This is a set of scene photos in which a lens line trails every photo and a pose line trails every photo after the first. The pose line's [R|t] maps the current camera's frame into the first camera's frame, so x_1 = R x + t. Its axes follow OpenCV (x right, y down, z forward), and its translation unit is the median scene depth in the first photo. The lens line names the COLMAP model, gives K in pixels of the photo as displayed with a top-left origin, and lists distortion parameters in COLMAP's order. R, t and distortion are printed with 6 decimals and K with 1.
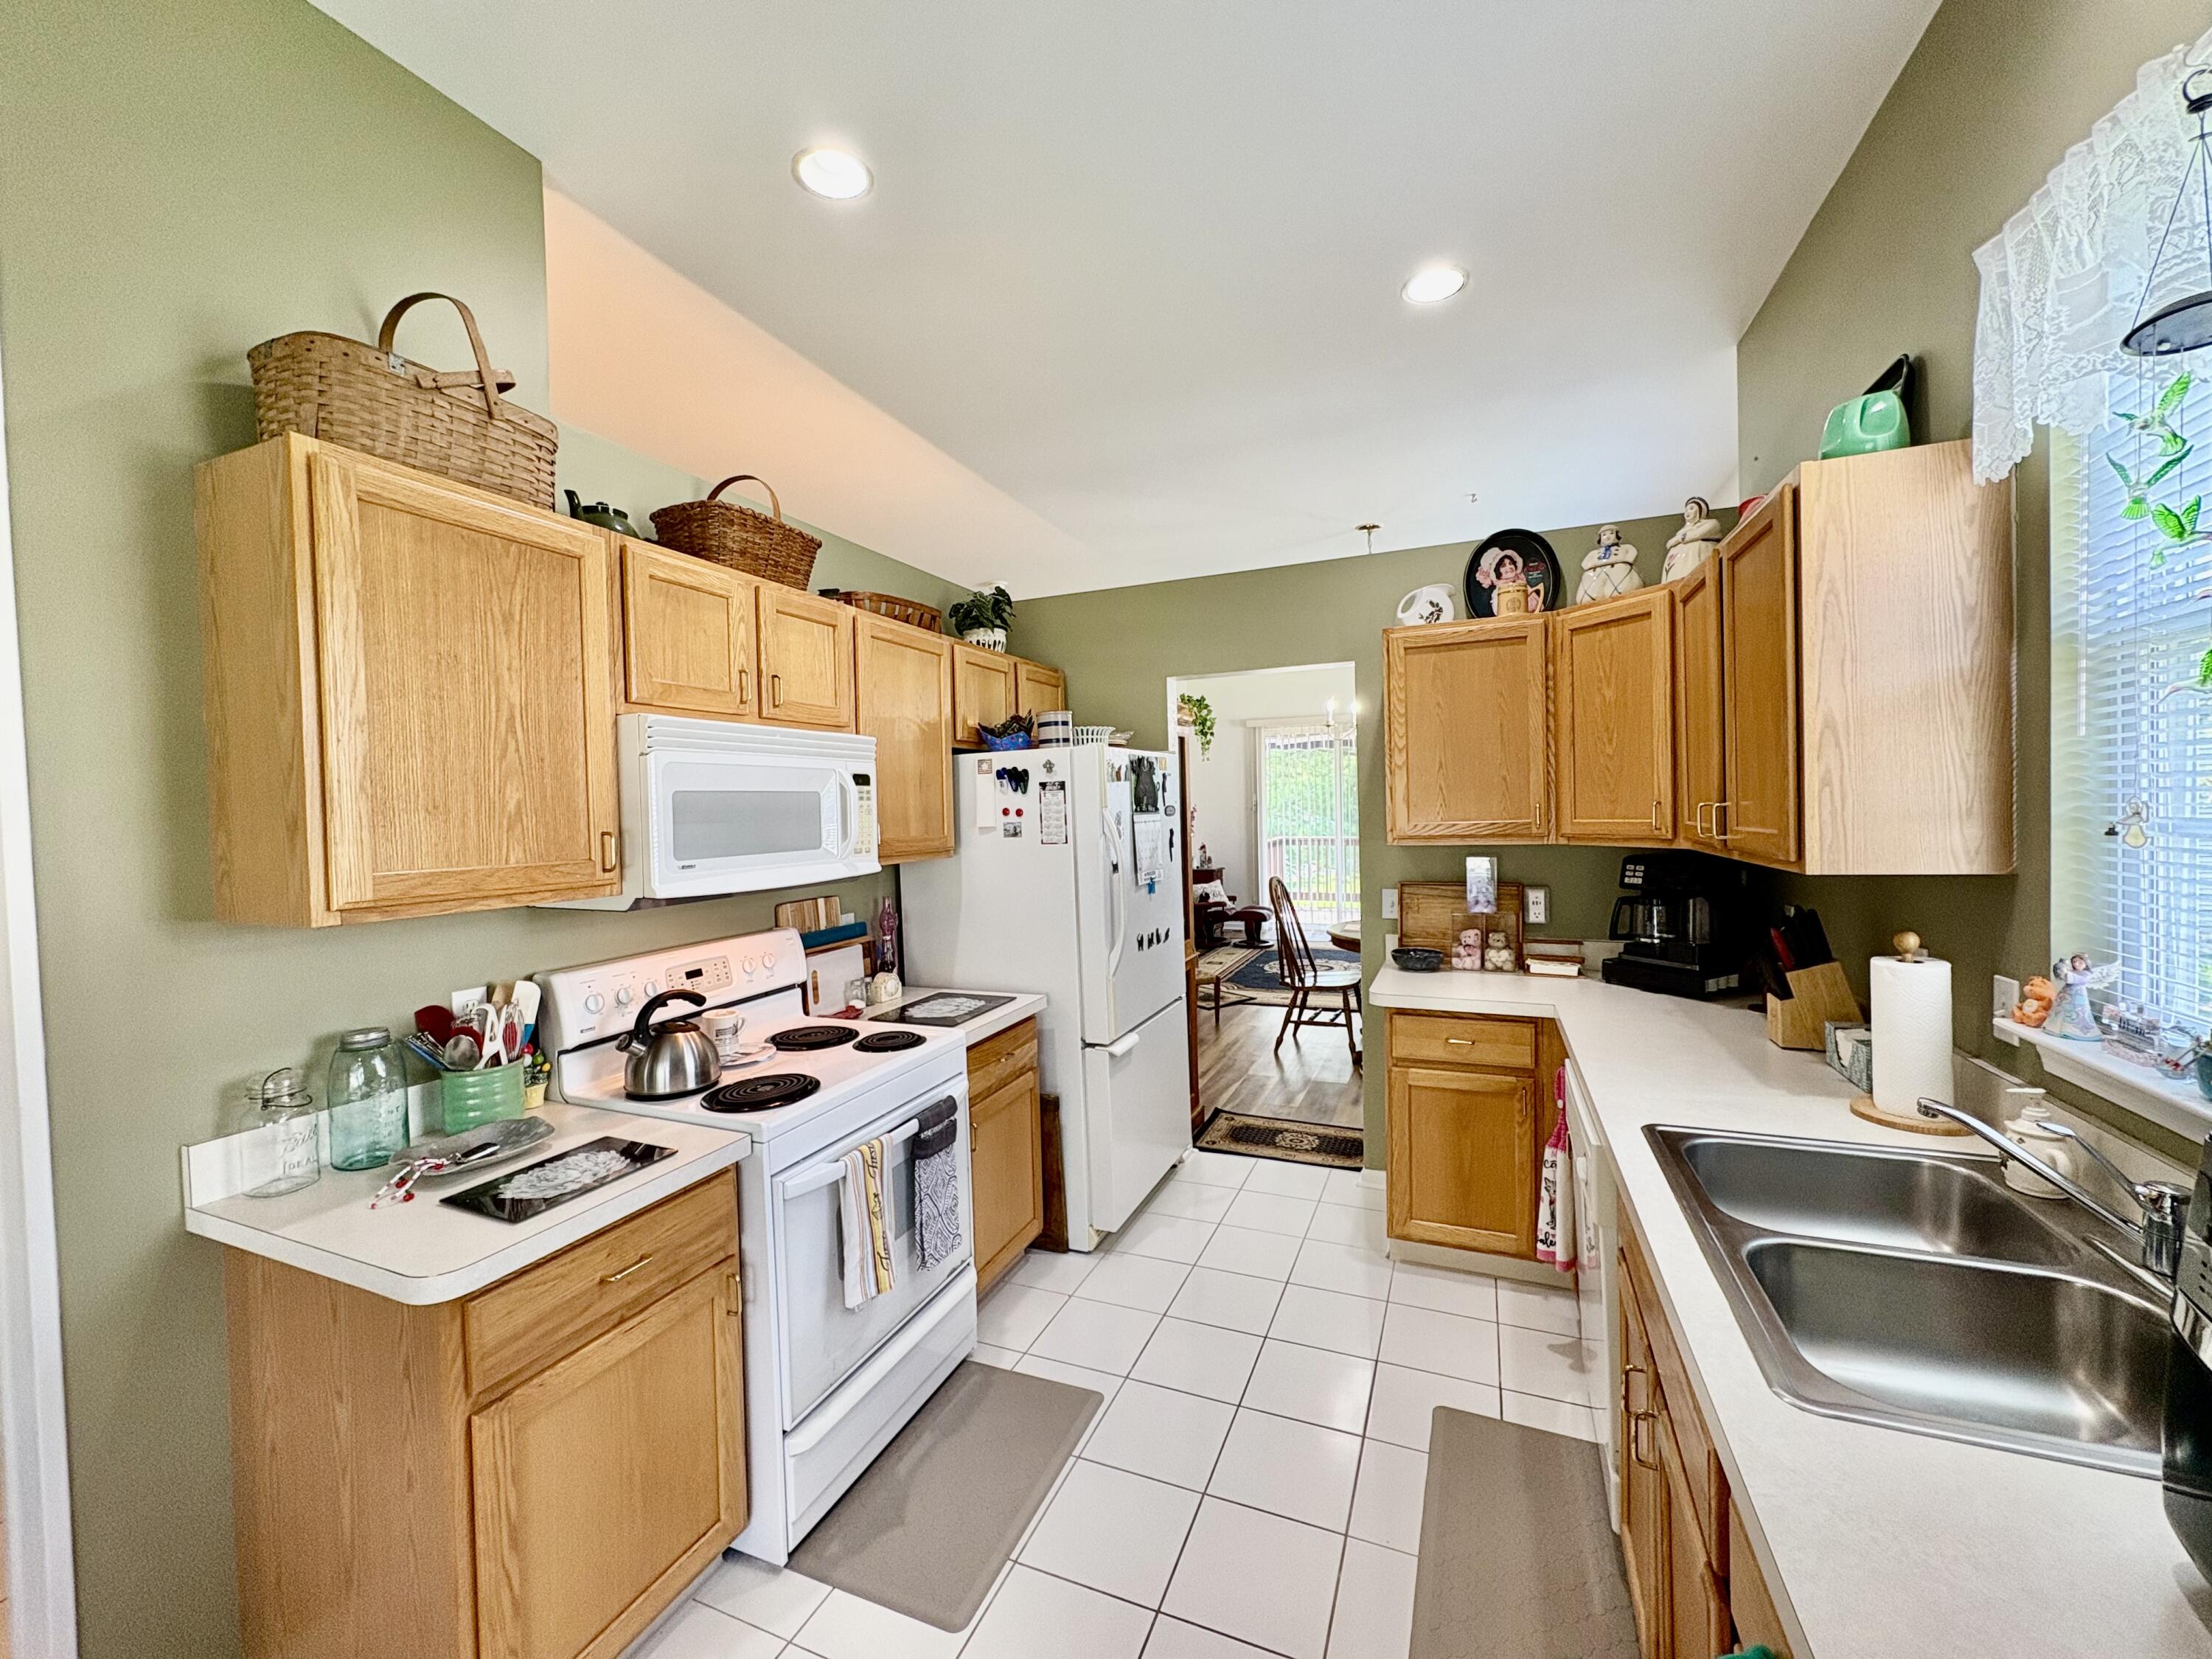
lens RADIAL K [[880.5, 0, 1108.1], [0, 880.5, 827.3], [0, 0, 1]] dist [0.000036, 0.000048]
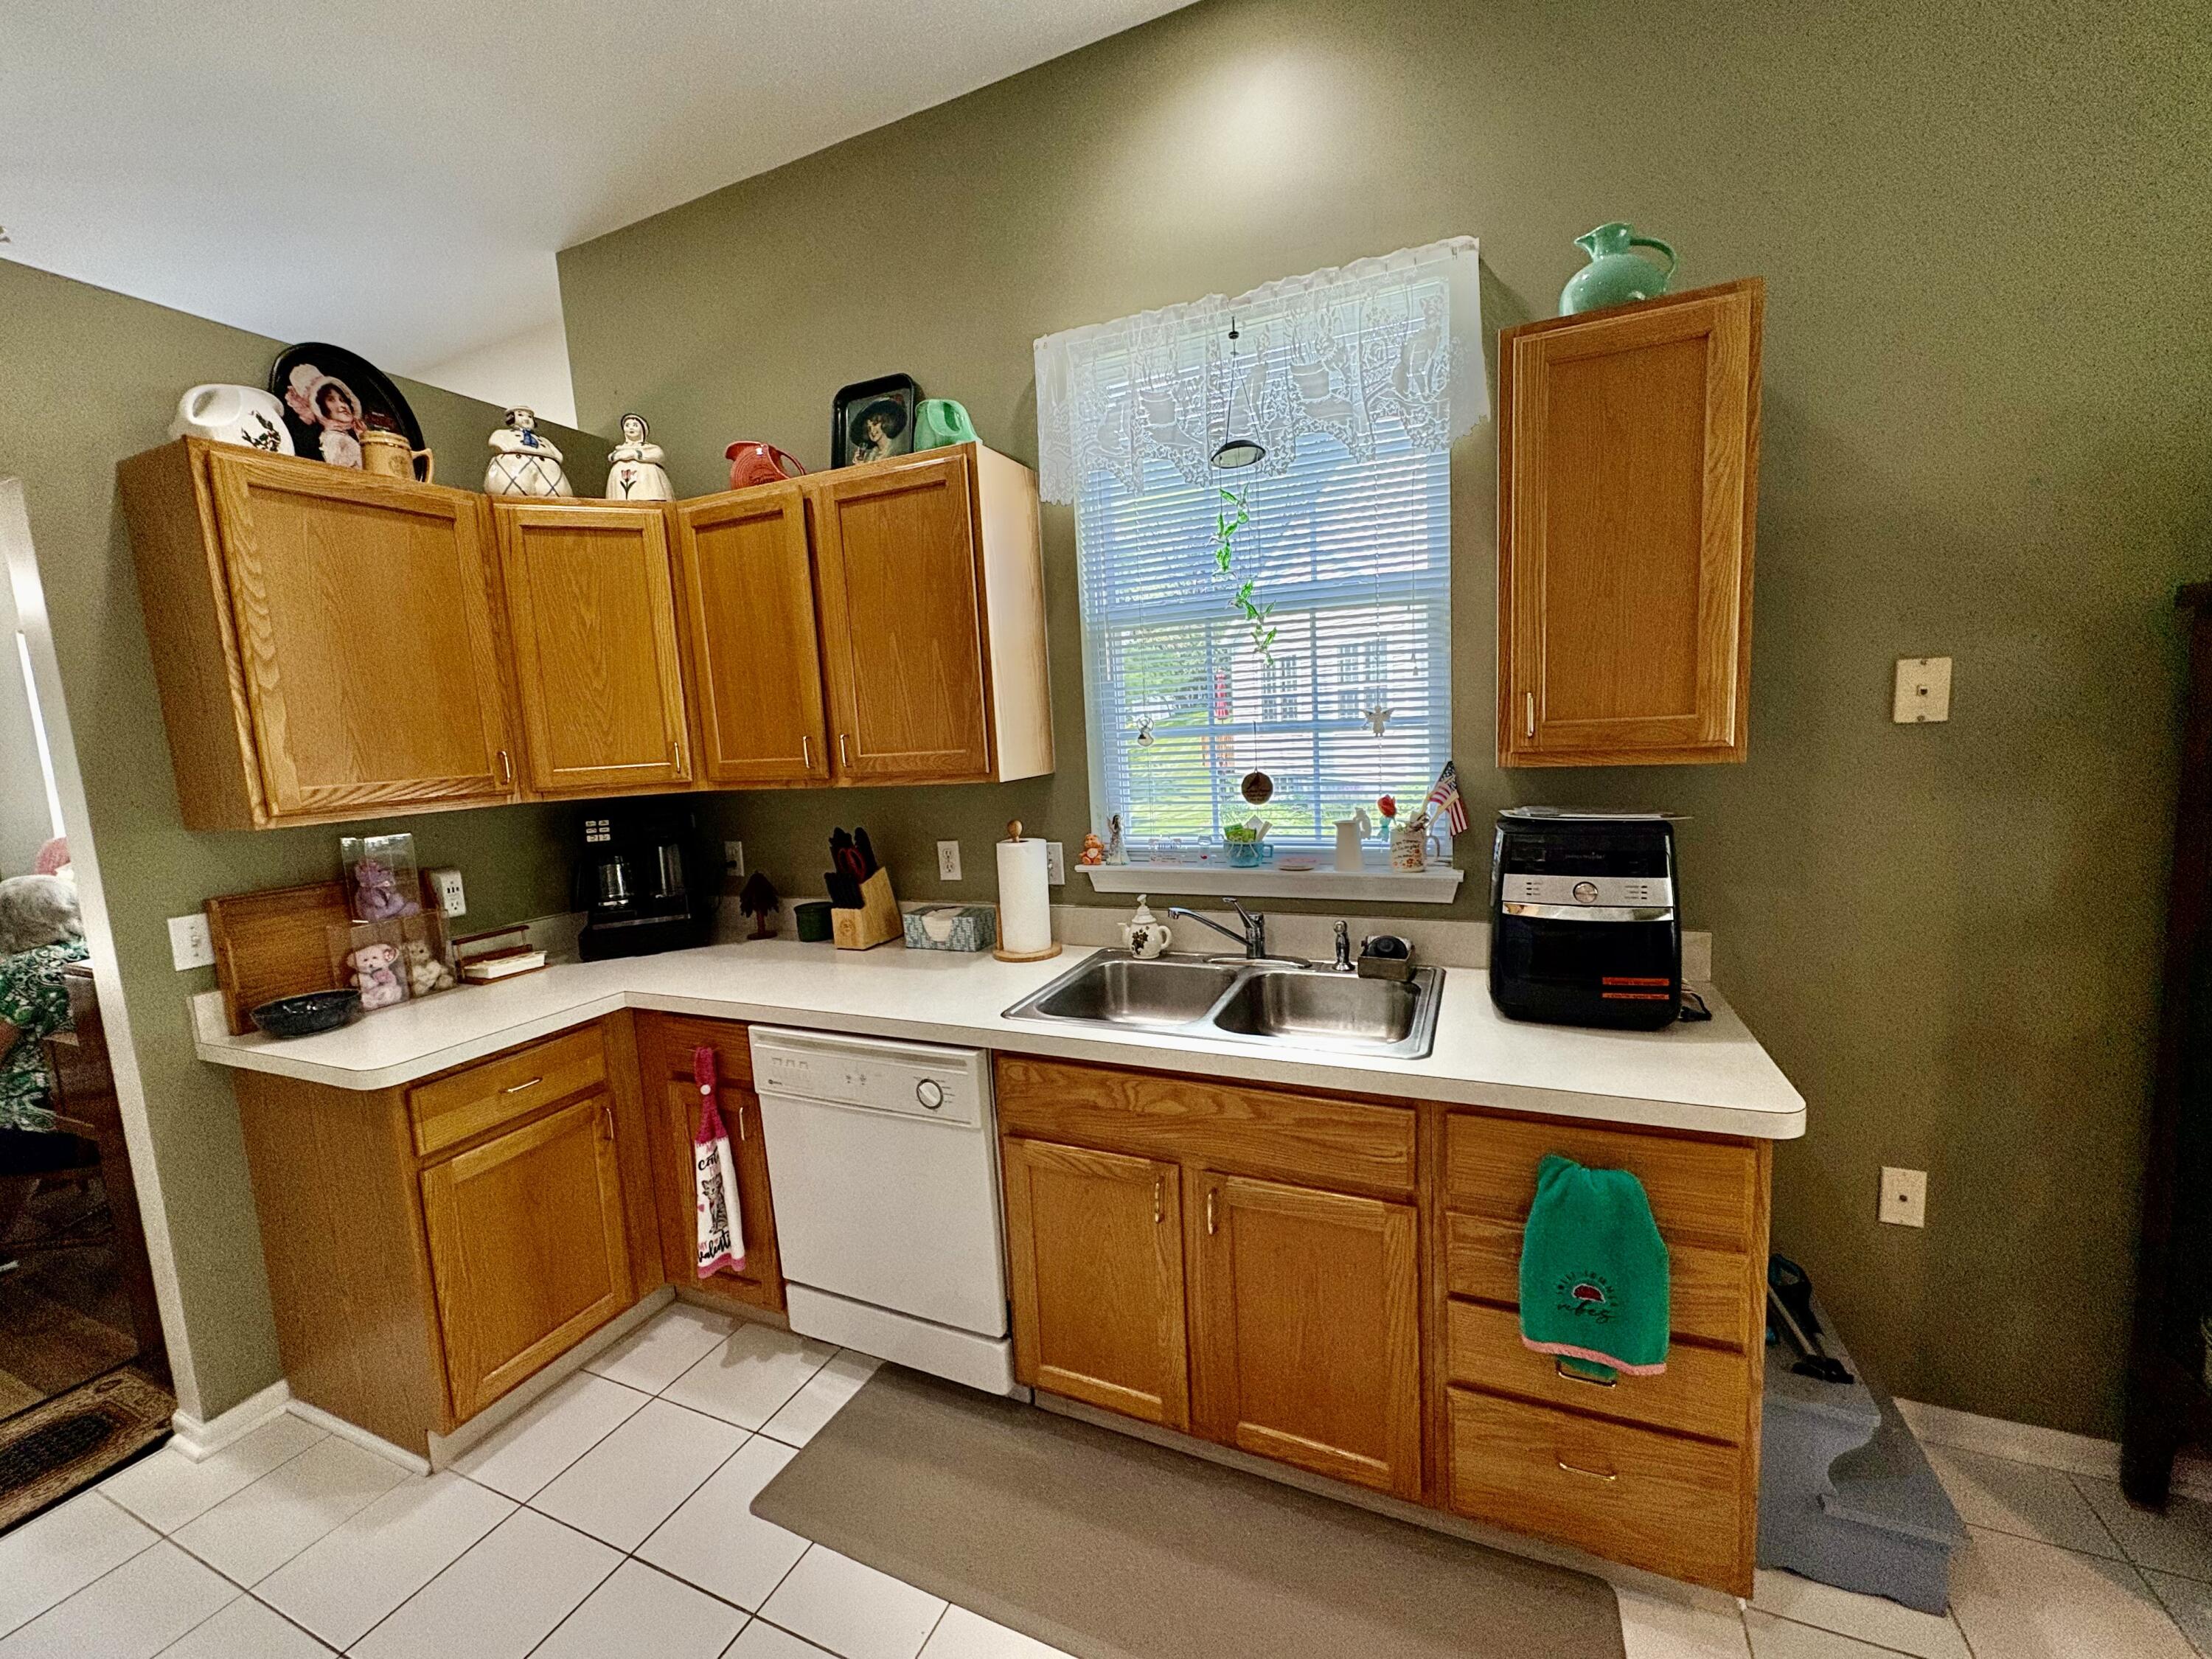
lens RADIAL K [[880.5, 0, 1109.2], [0, 880.5, 828.6], [0, 0, 1]] dist [0.000036, 0.000048]
pose [[0.013351, -0.091599, 0.995706, -0.262398], [0.075353, 0.993056, 0.090345, 0.010365], [-0.997068, 0.073823, 0.020161, 0.472879]]
